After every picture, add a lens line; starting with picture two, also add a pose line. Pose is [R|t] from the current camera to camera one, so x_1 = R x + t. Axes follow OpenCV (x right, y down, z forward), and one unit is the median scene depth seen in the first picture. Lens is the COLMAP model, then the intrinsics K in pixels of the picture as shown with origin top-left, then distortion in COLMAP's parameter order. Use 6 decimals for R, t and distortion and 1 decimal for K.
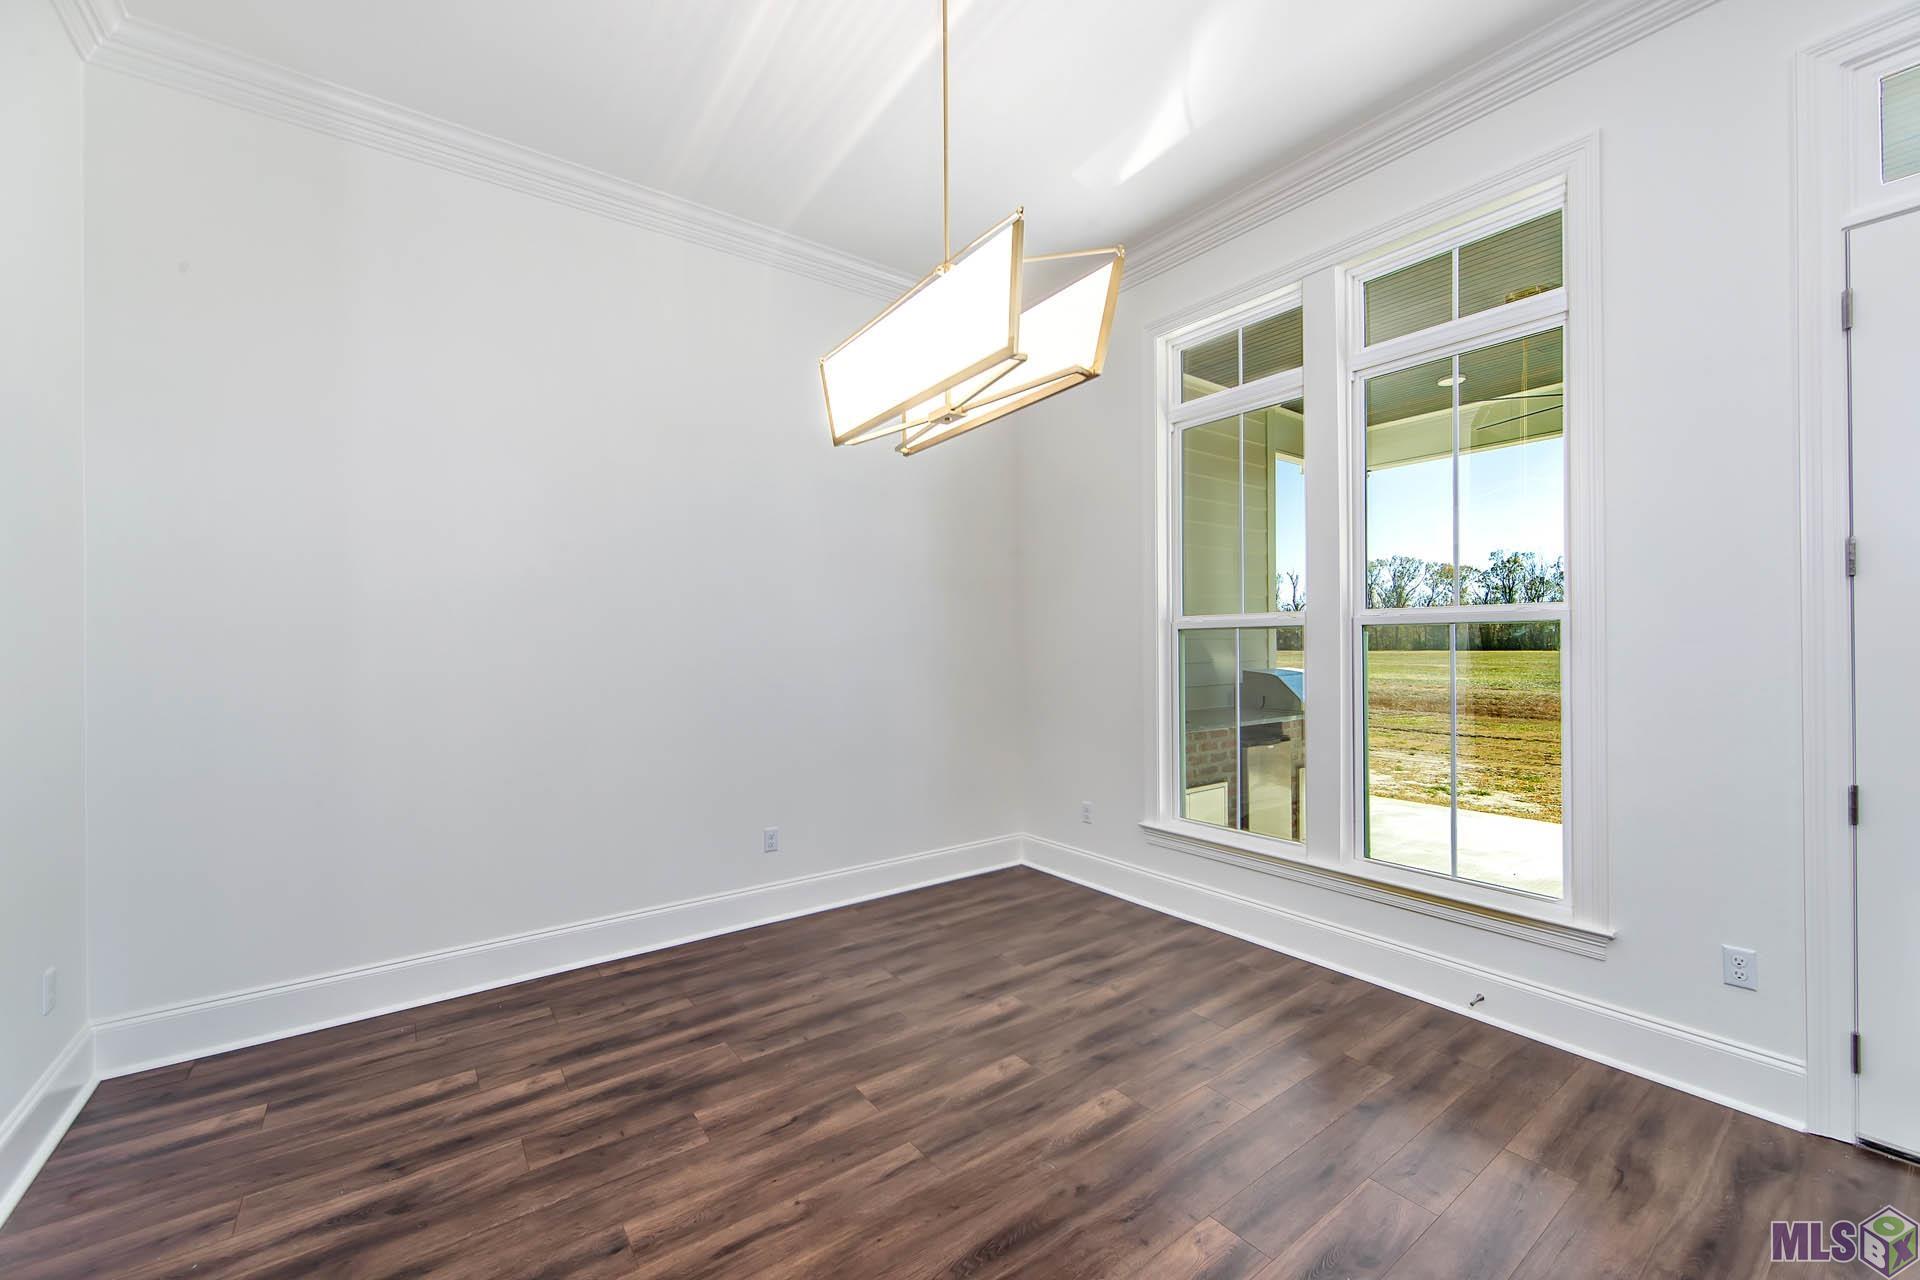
lens RADIAL K [[760.9, 0, 960.0], [0, 760.9, 640.0], [0, 0, 1]] dist [-0.001651, -0.000059]
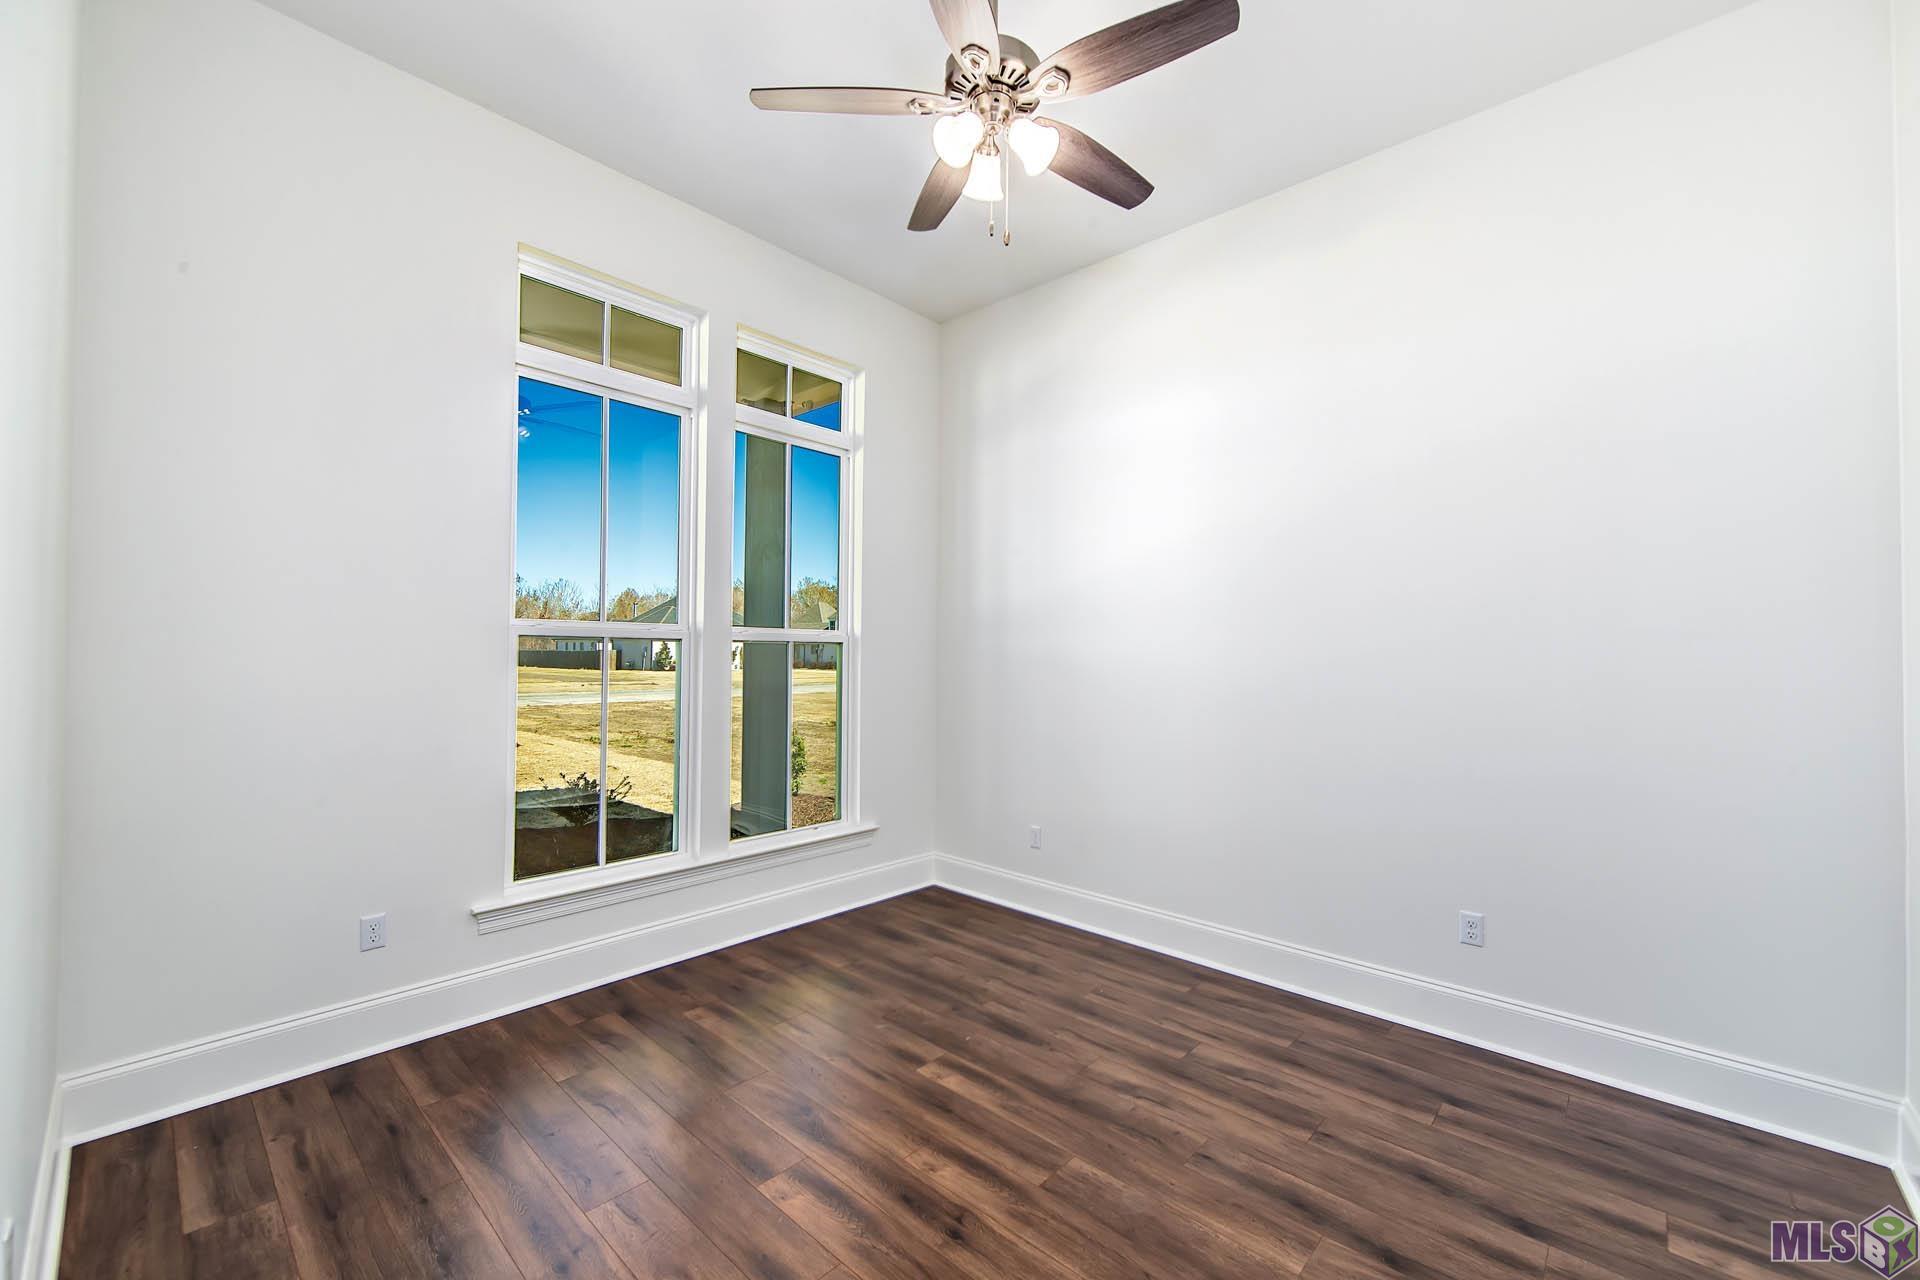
lens RADIAL K [[775.4, 0, 935.7], [0, 775.4, 648.9], [0, 0, 1]] dist [-0.000853, -0.000034]
pose [[-0.169469, 0.010371, 0.985481, -0.670972], [-0.018598, 0.999733, -0.013719, 0.003280], [-0.985360, -0.020653, -0.169231, 0.866050]]
